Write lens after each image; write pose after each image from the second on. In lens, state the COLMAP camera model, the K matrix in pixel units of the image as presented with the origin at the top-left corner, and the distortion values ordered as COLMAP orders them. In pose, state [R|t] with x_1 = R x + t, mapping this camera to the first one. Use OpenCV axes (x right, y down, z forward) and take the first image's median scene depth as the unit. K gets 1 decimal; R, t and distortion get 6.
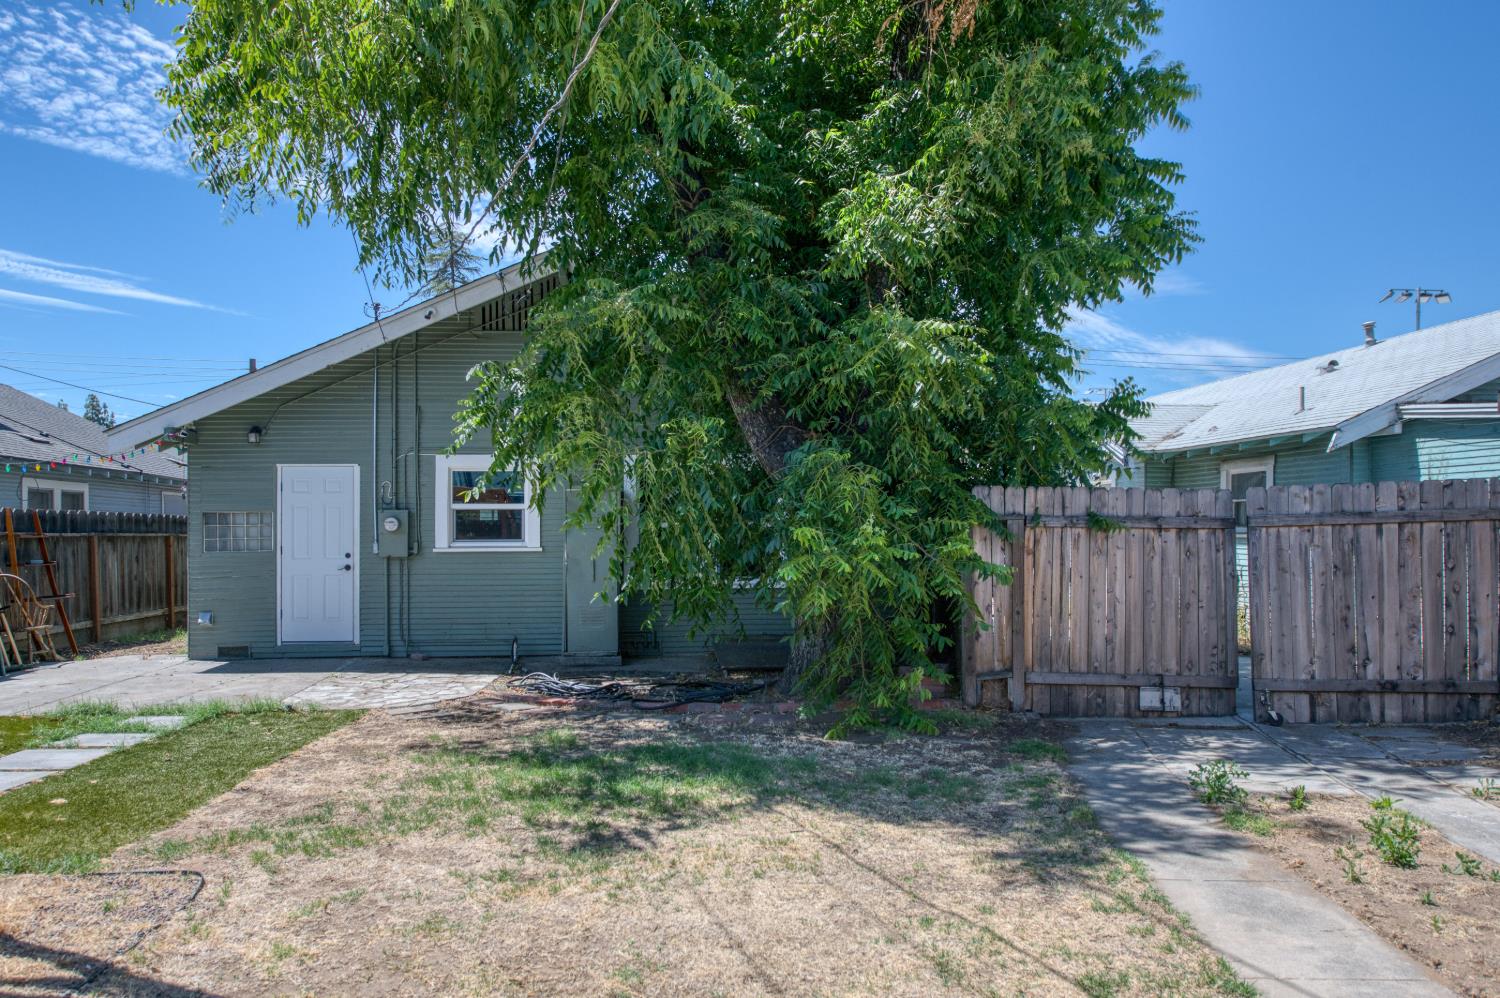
lens RADIAL K [[1074.8, 0, 647.8], [0, 1074.8, 545.9], [0, 0, 1]] dist [0.005380, 0.001593]
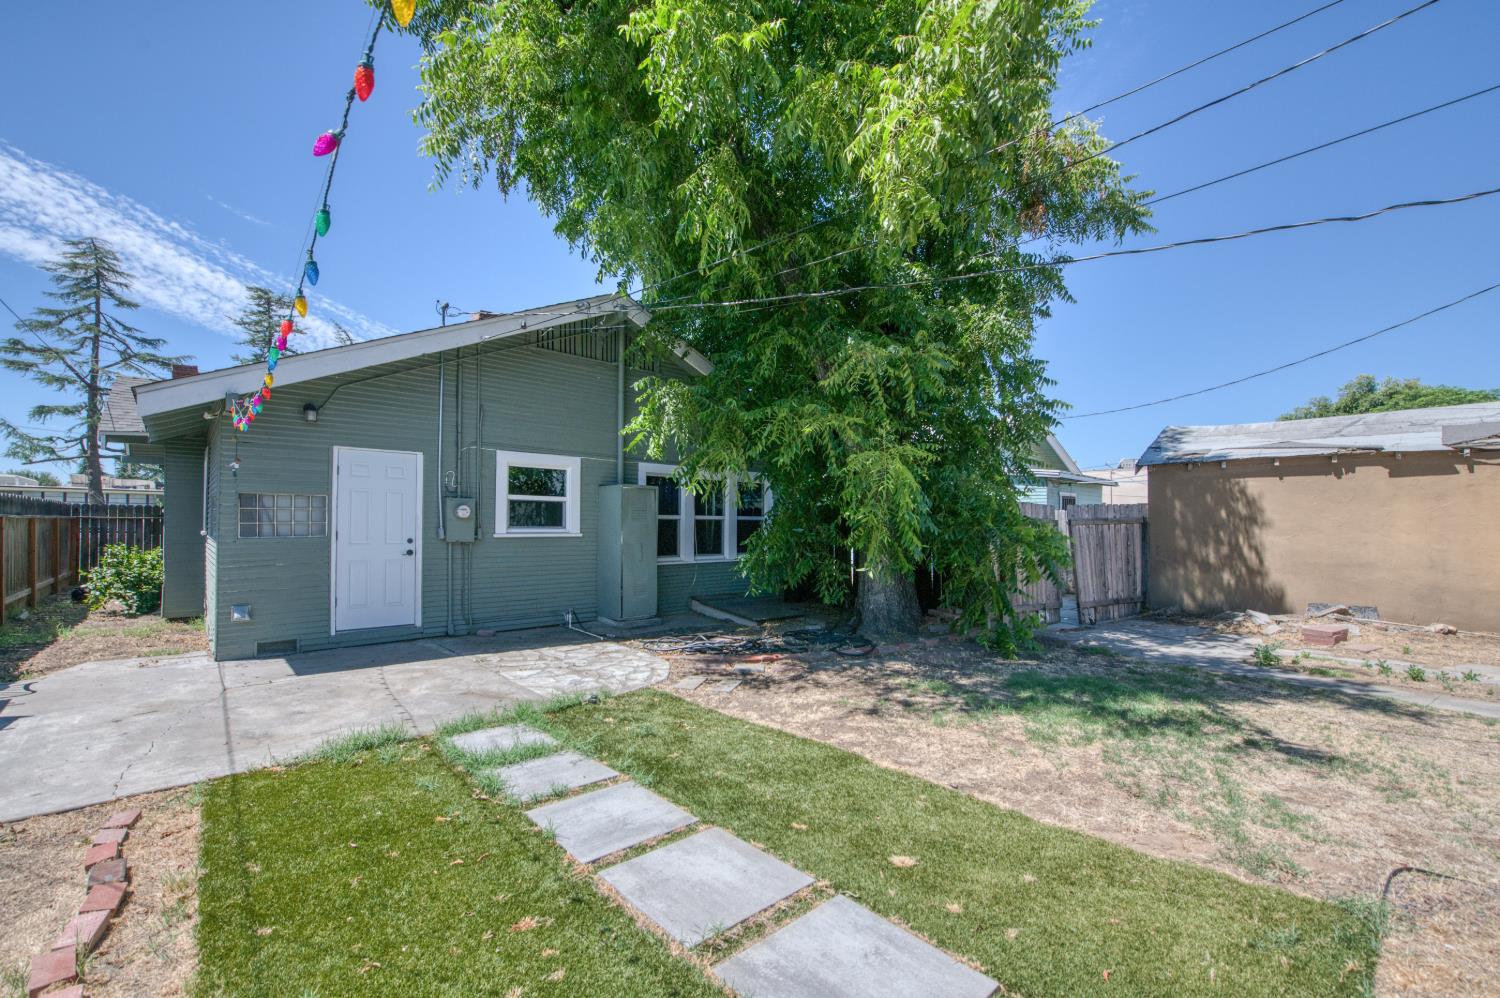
lens RADIAL K [[645.2, 0, 744.0], [0, 645.2, 517.9], [0, 0, 1]] dist [-0.009057, -0.000172]
pose [[0.761747, 0.017329, 0.647643, -0.643215], [-0.004757, 0.999765, -0.021156, -0.002329], [-0.647857, 0.013035, 0.761650, 0.479501]]
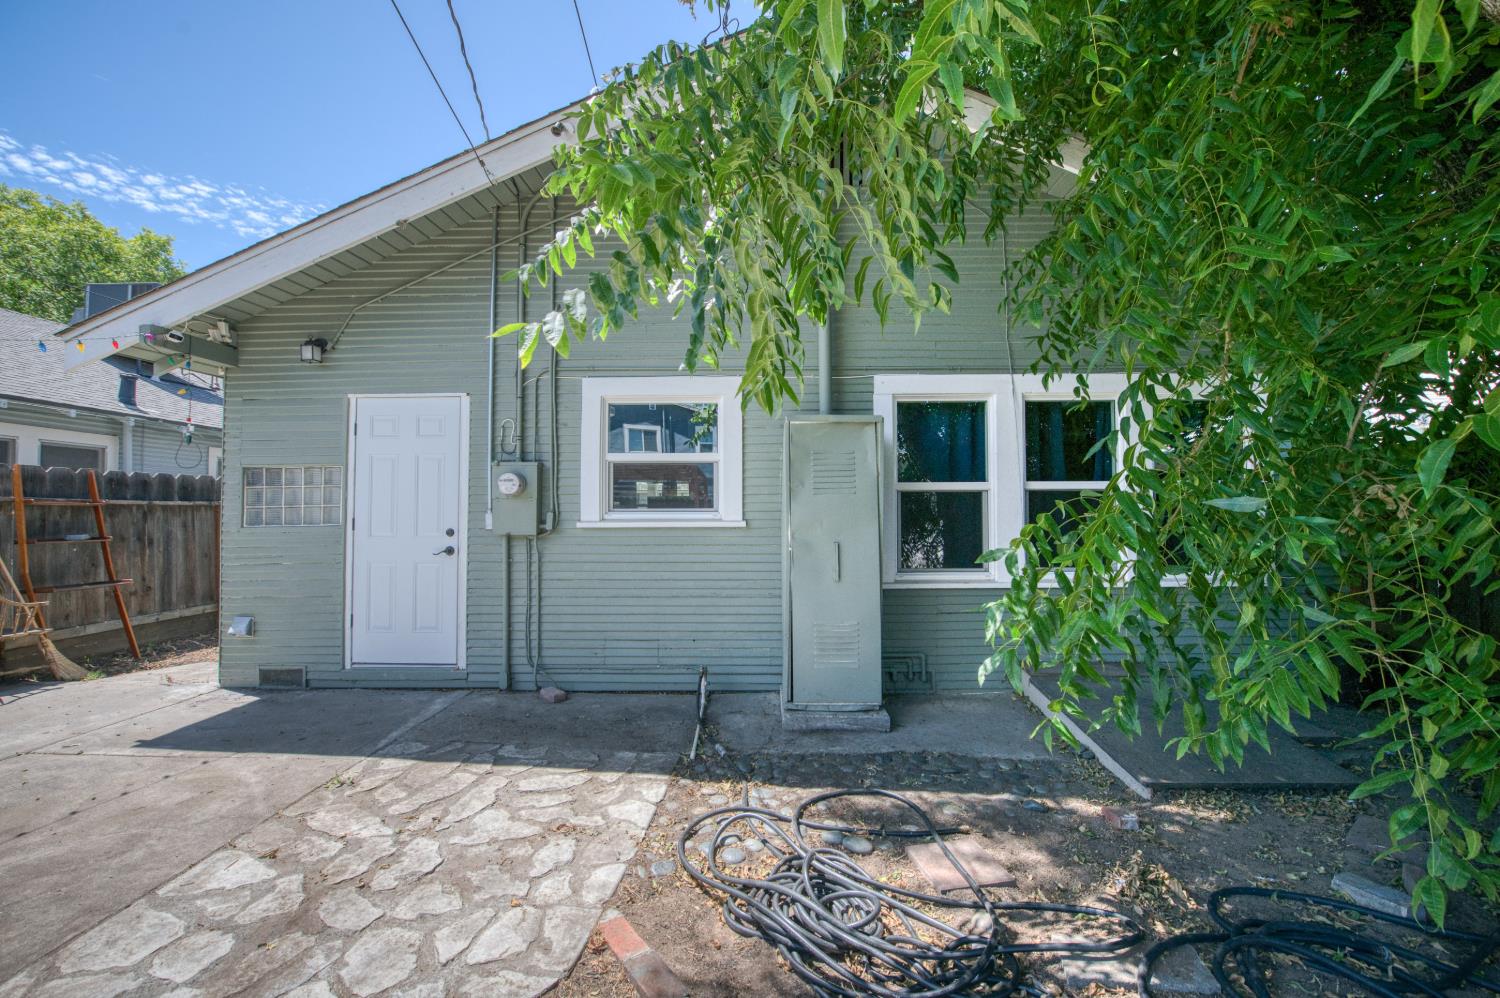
lens RADIAL K [[621.4, 0, 750.0], [0, 621.4, 499.0], [0, 0, 1]] dist [-0.025267, -0.000050]
pose [[0.998327, -0.000278, -0.057825, -0.110573], [-0.001363, 0.999597, -0.028346, -0.001514], [0.057809, 0.028378, 0.997924, 0.938621]]
